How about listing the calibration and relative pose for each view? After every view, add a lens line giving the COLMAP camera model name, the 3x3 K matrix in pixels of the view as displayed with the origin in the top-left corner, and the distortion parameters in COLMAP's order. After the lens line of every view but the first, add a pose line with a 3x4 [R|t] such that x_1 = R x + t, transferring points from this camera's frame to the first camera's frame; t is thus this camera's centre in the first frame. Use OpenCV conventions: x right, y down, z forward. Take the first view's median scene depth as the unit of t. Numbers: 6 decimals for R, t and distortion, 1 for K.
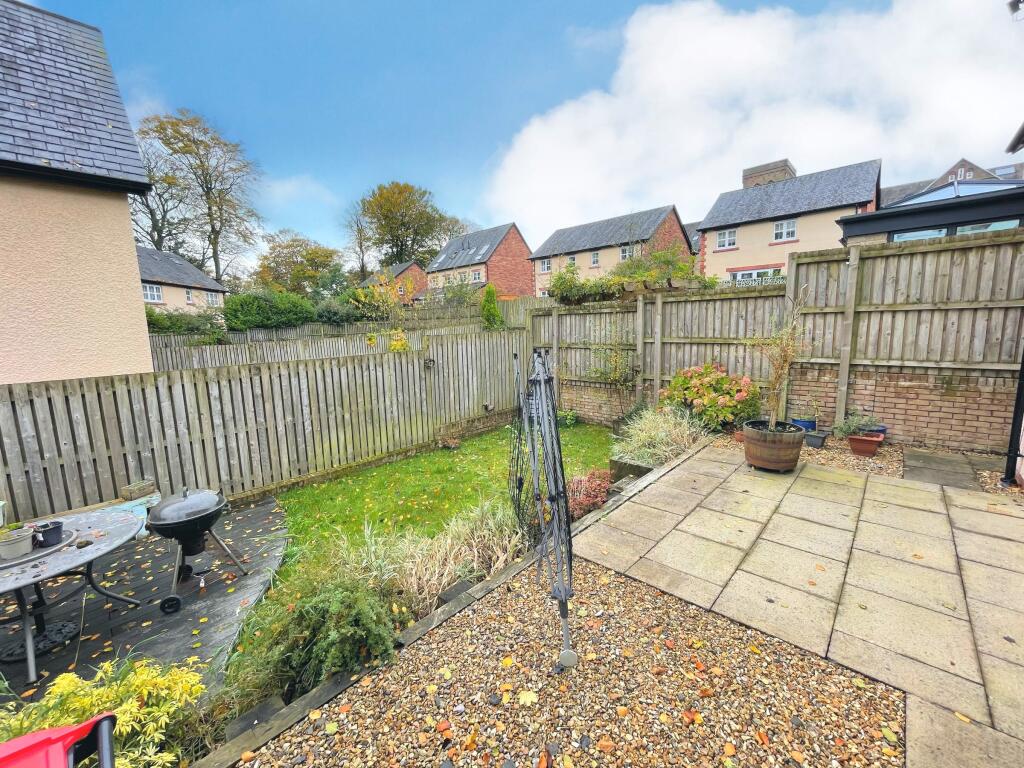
lens RADIAL K [[416.5, 0, 511.7], [0, 416.5, 383.5], [0, 0, 1]] dist [-0.003477, 0.000822]
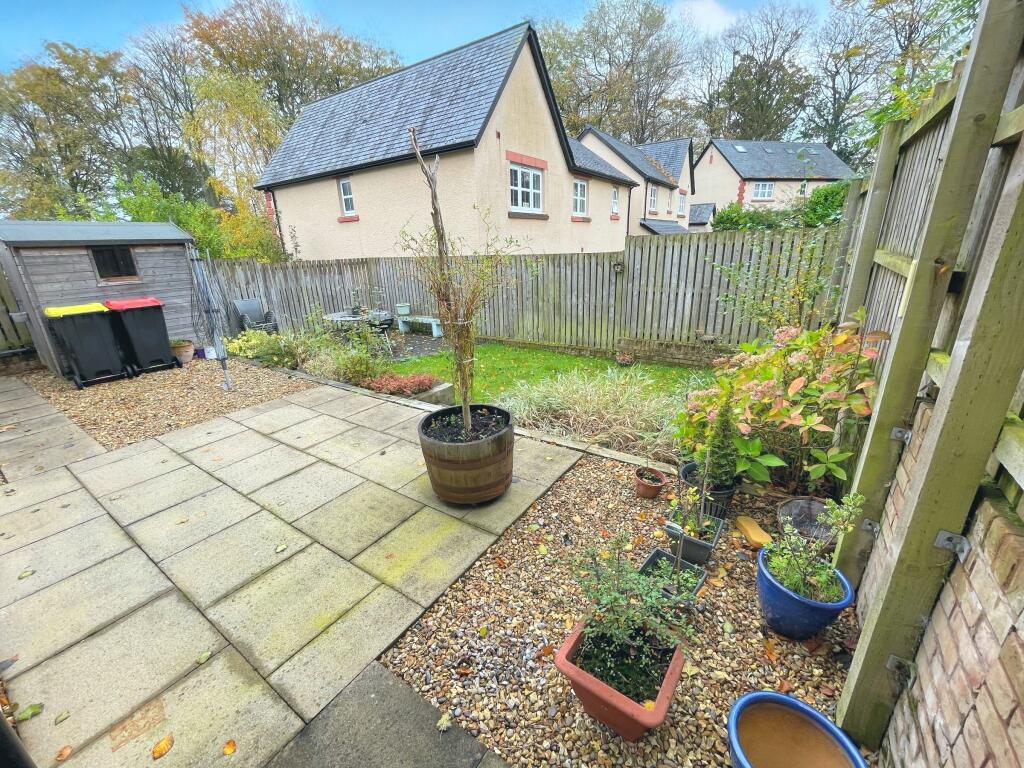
lens RADIAL K [[416.5, 0, 509.1], [0, 416.5, 382.1], [0, 0, 1]] dist [-0.003477, 0.000822]
pose [[0.152329, 0.338114, -0.928695, 1.400248], [-0.112285, 0.939498, 0.323630, -0.159629], [0.981931, 0.054980, 0.181078, 1.185905]]
